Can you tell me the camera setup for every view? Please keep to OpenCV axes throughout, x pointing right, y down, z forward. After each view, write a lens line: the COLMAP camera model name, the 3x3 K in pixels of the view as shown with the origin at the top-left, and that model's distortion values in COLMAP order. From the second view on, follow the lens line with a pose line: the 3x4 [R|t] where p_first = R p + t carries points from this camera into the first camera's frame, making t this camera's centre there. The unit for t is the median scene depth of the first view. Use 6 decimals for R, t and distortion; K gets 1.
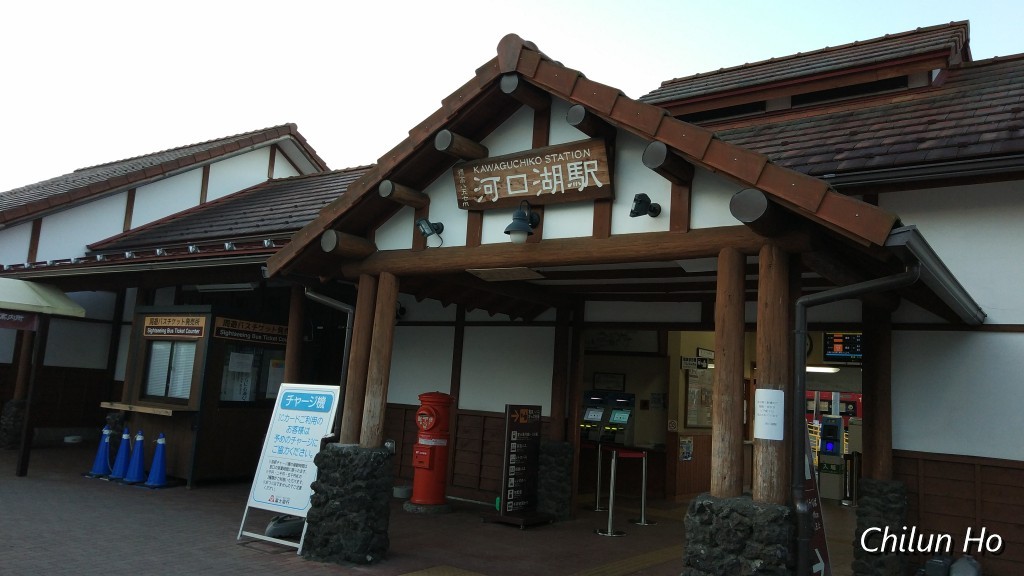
lens RADIAL K [[768.0, 0, 487.1], [0, 768.0, 280.9], [0, 0, 1]] dist [0.052886, -0.020218]
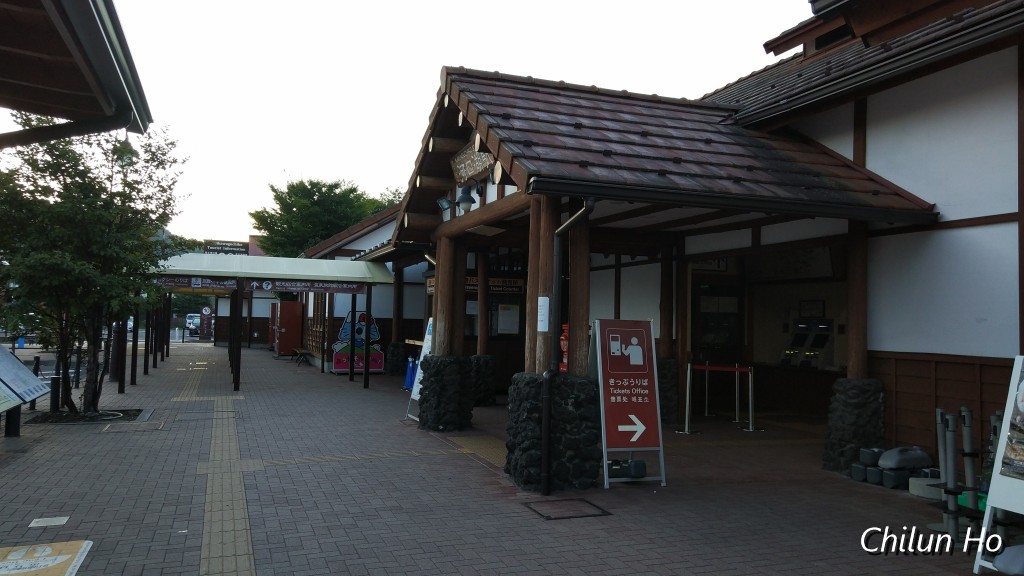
lens RADIAL K [[768.0, 0, 511.0], [0, 768.0, 284.4], [0, 0, 1]] dist [0.052886, -0.020218]
pose [[0.831722, -0.072009, -0.550503, 0.538155], [0.106522, 0.993829, 0.030940, 0.033073], [0.544877, -0.084374, 0.834260, -0.102376]]
